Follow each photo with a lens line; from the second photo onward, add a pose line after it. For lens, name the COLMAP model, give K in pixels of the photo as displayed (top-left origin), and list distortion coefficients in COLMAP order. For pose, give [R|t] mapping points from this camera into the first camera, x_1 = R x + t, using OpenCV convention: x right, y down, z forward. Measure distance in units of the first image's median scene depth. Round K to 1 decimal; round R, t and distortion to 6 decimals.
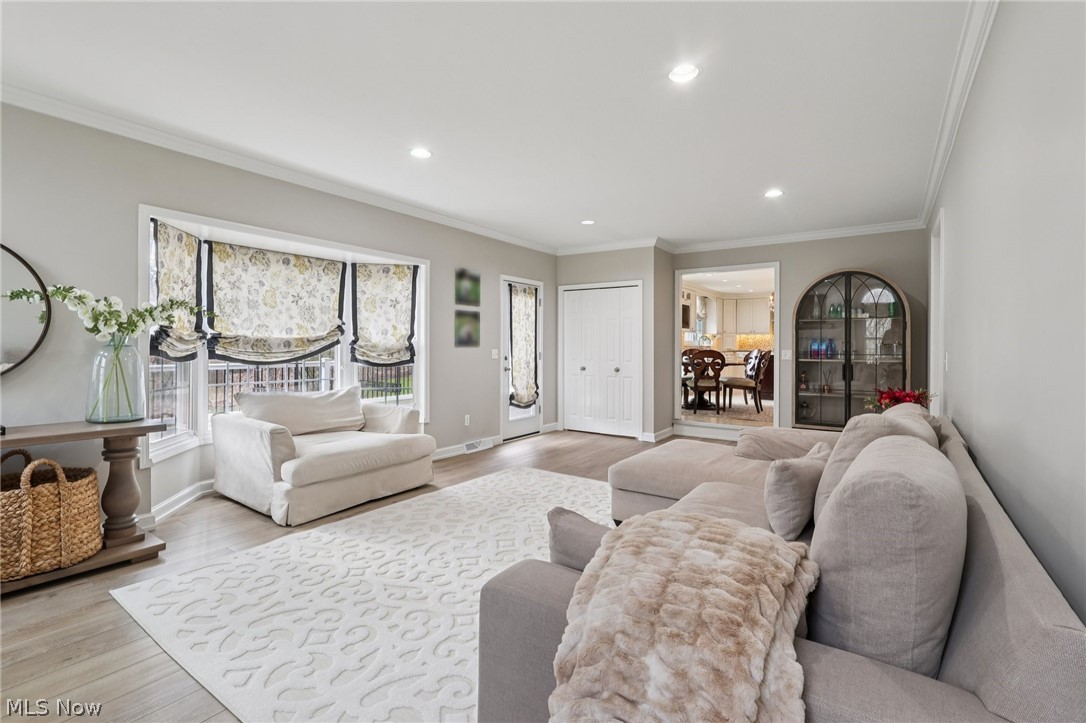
lens RADIAL K [[492.2, 0, 541.6], [0, 492.2, 344.3], [0, 0, 1]] dist [0.000573, 0.000062]
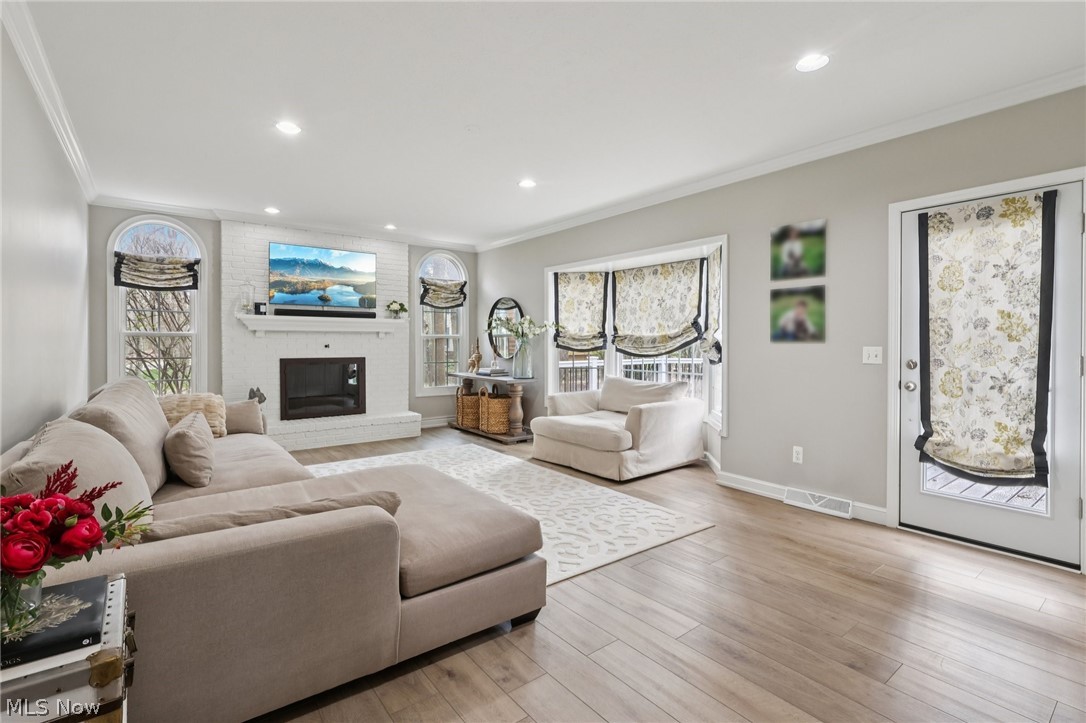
lens RADIAL K [[509.8, 0, 547.5], [0, 509.8, 345.5], [0, 0, 1]] dist [0.000225, 0.000076]
pose [[-0.295071, -0.000822, -0.955475, 0.721787], [0.000912, 0.999999, -0.001142, 0.011753], [0.955475, -0.001208, -0.295070, 1.076040]]
